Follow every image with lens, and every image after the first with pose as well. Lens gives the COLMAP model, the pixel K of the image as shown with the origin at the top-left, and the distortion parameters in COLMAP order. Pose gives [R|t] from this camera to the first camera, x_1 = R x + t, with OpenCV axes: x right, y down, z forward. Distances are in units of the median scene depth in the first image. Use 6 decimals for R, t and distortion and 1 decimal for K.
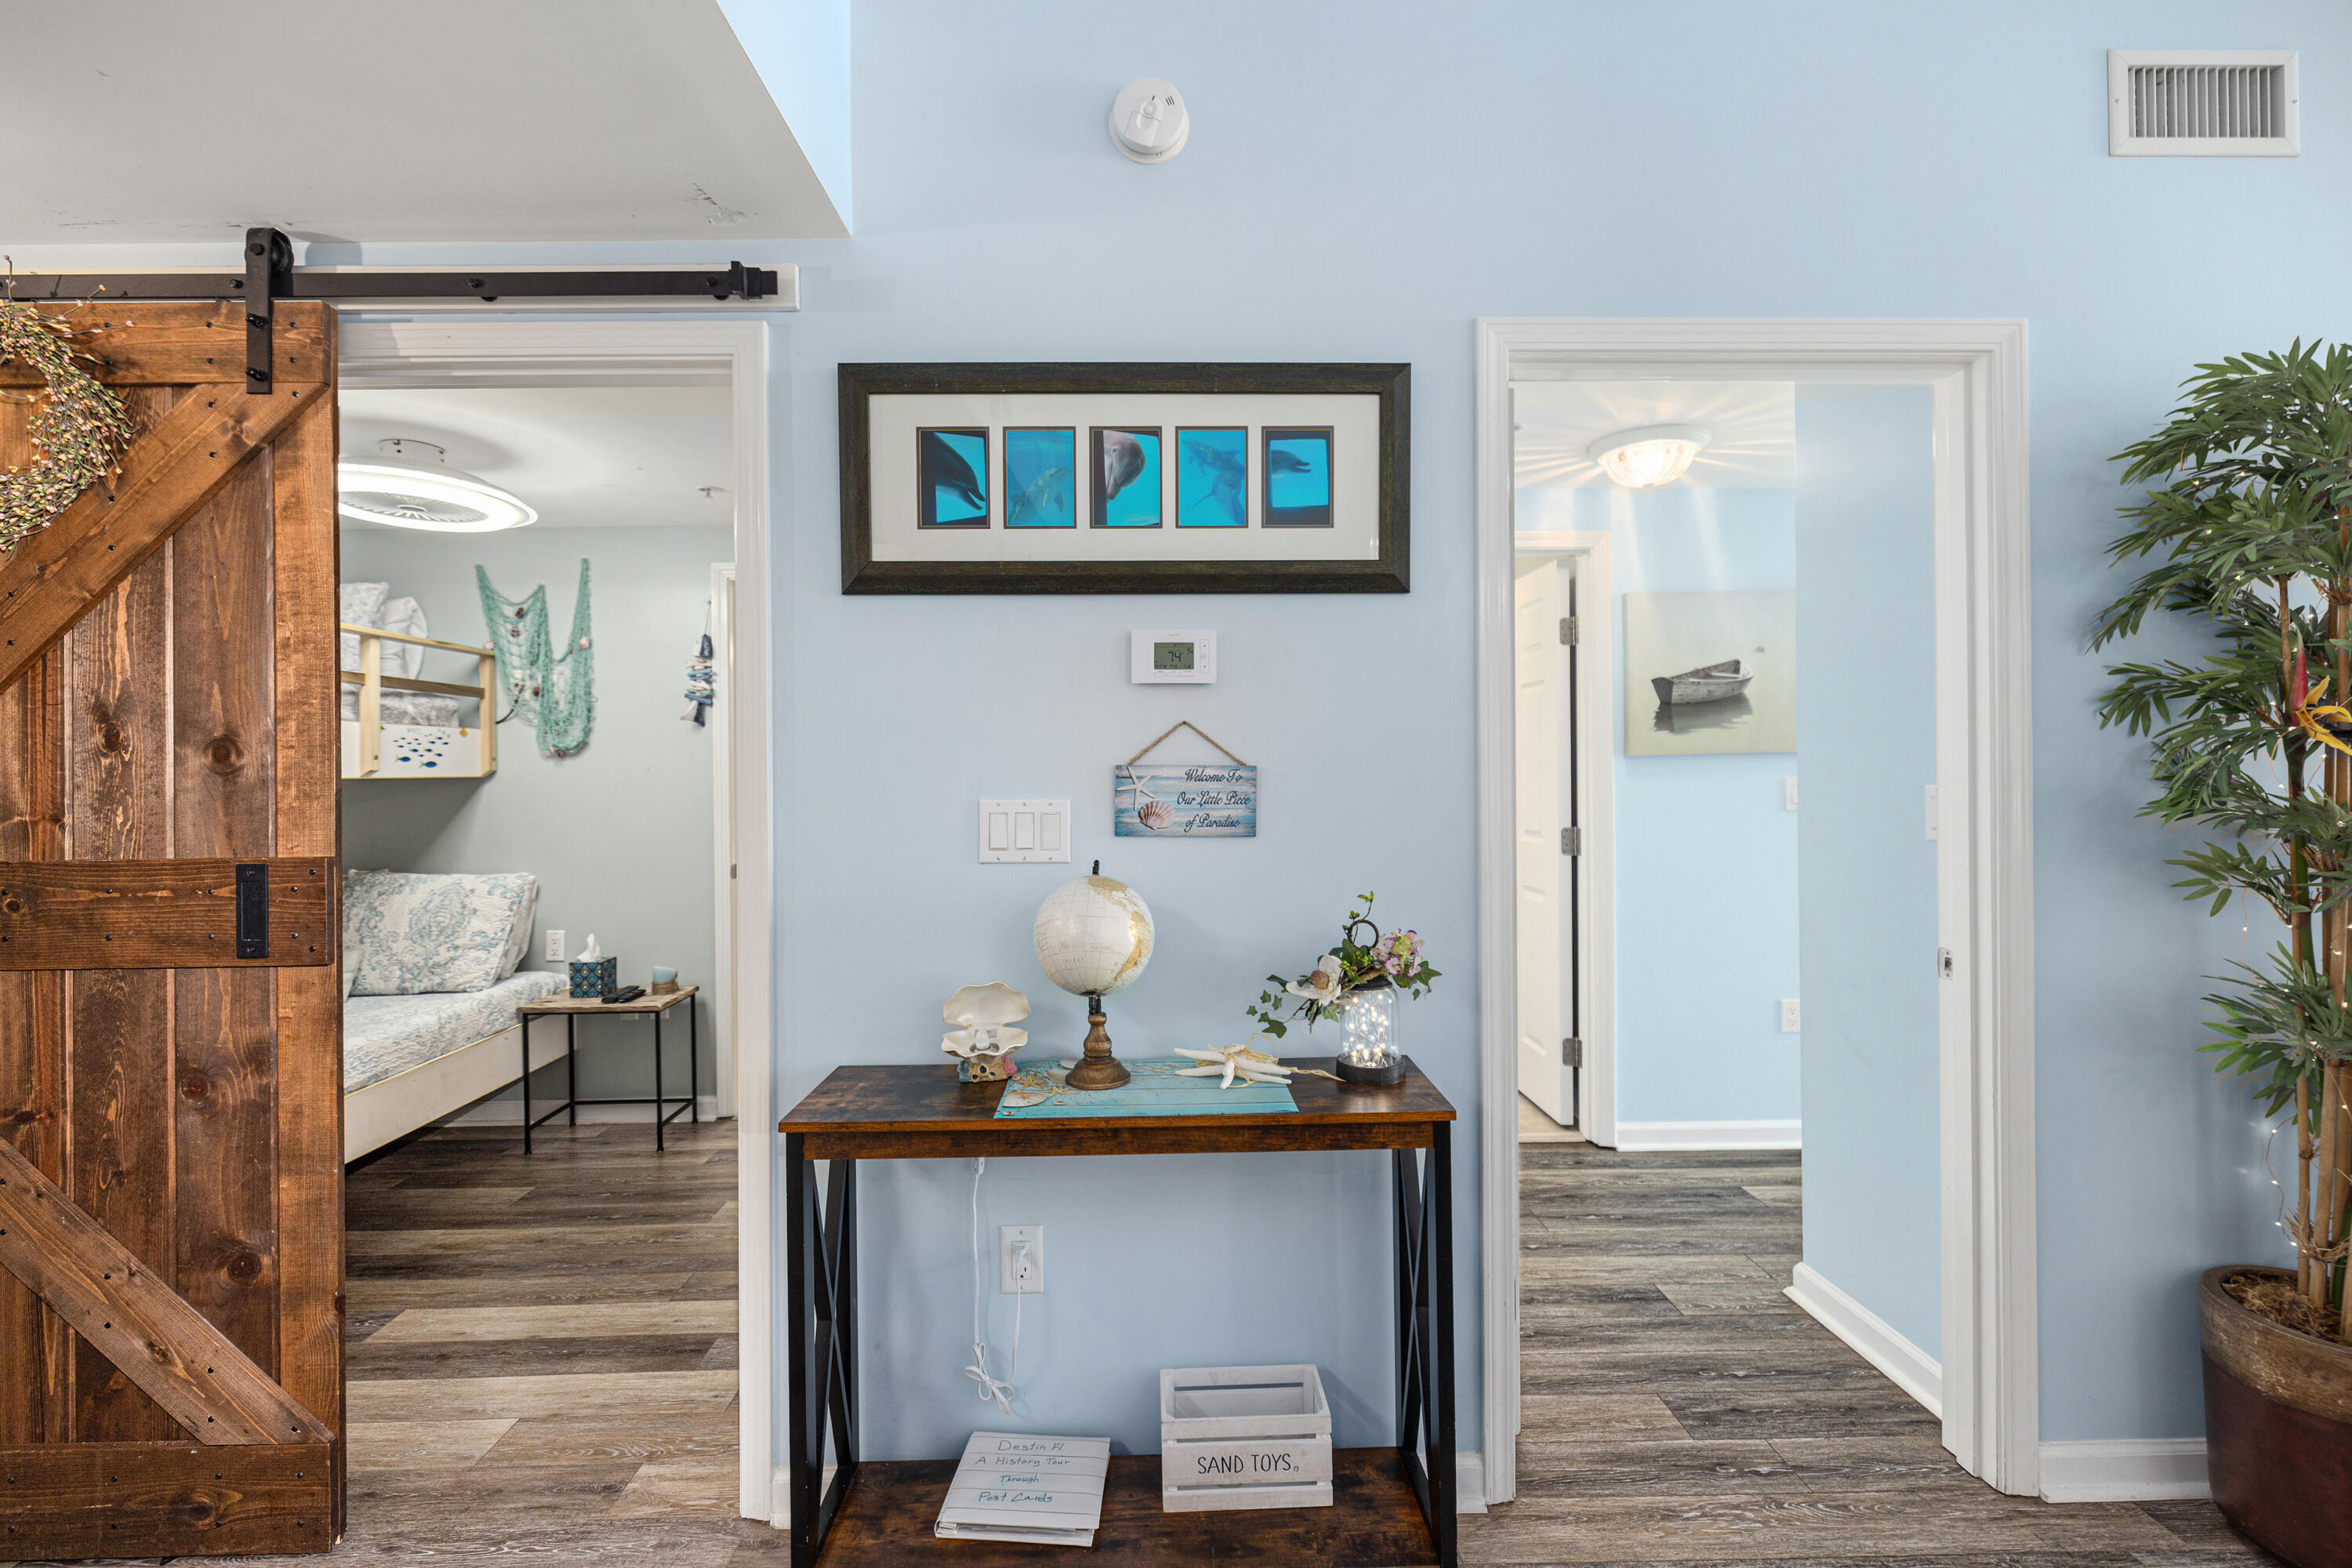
lens RADIAL K [[999.3, 0, 1177.8], [0, 999.3, 780.0], [0, 0, 1]] dist [-0.004419, 0.001720]
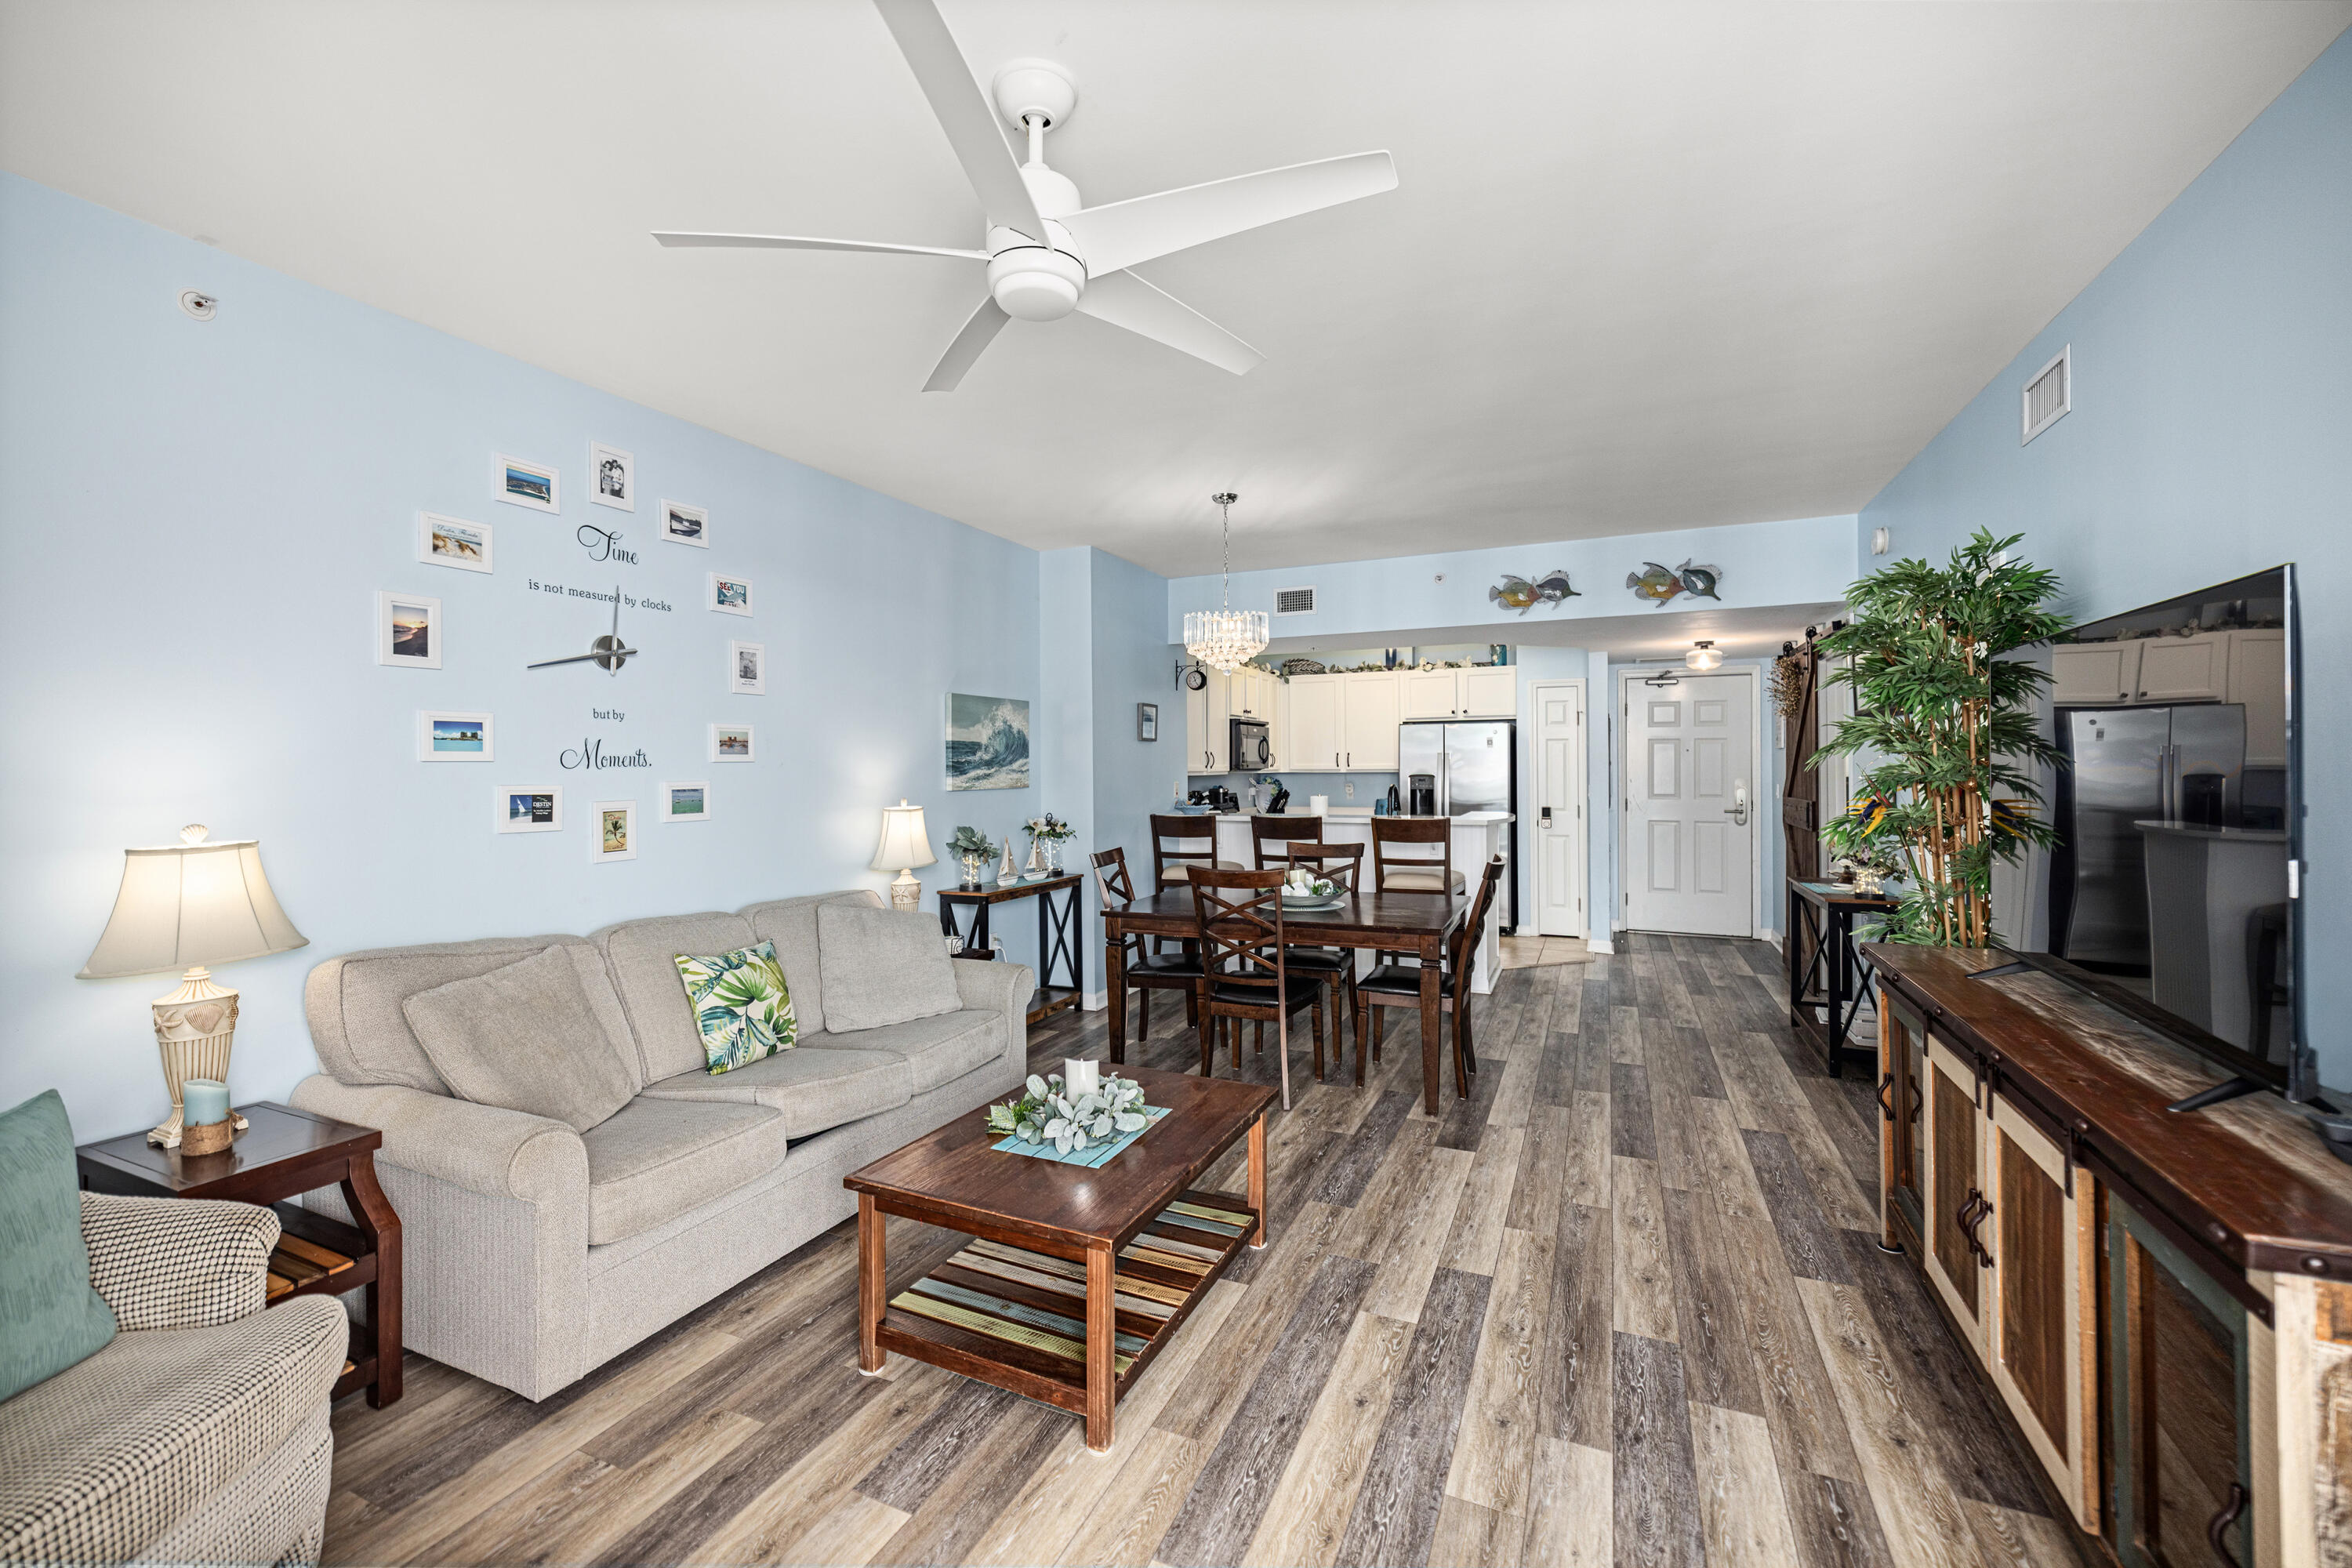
lens RADIAL K [[999.3, 0, 1140.8], [0, 999.3, 760.5], [0, 0, 1]] dist [-0.004419, 0.001720]
pose [[-0.435278, 0.007351, -0.900266, 3.310076], [0.010396, 0.999941, 0.003138, -0.101937], [0.900236, -0.007993, -0.435329, 0.379083]]
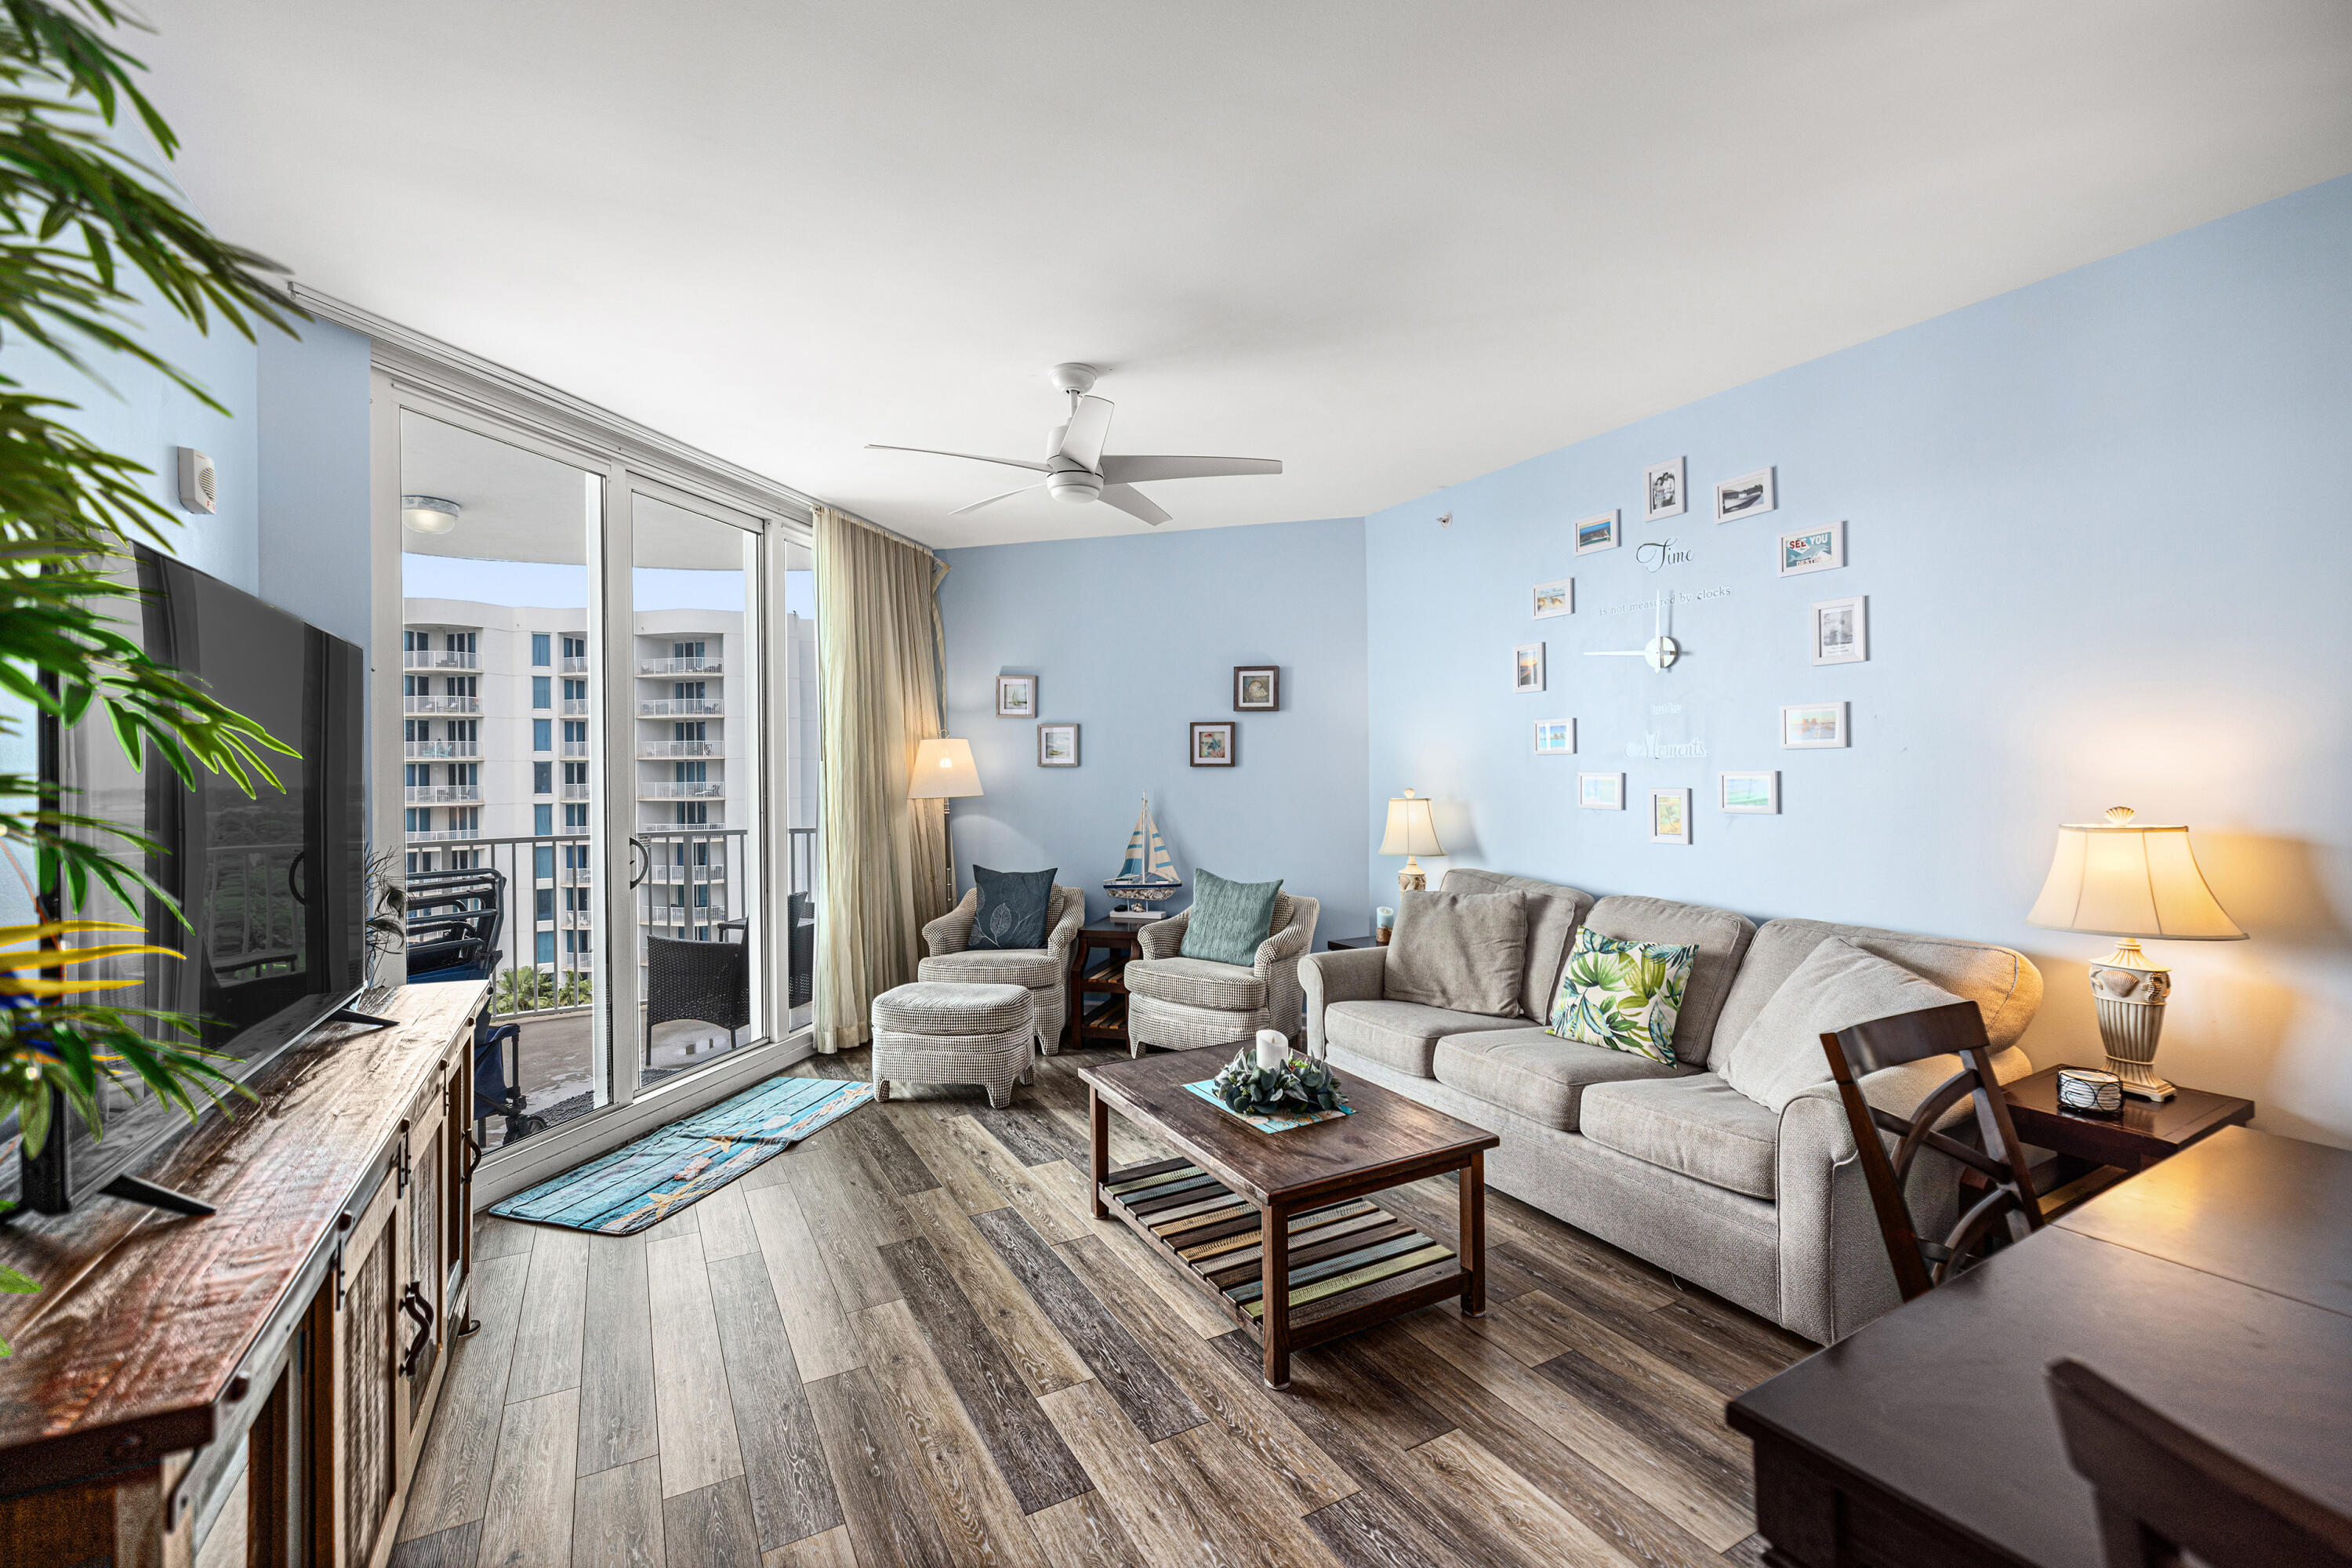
lens RADIAL K [[999.3, 0, 1153.6], [0, 999.3, 773.2], [0, 0, 1]] dist [-0.004419, 0.001720]
pose [[-0.465721, 0.012185, 0.884848, 0.597606], [0.015765, 0.999861, -0.005472, -0.064142], [-0.884791, 0.011401, -0.465848, 0.556655]]
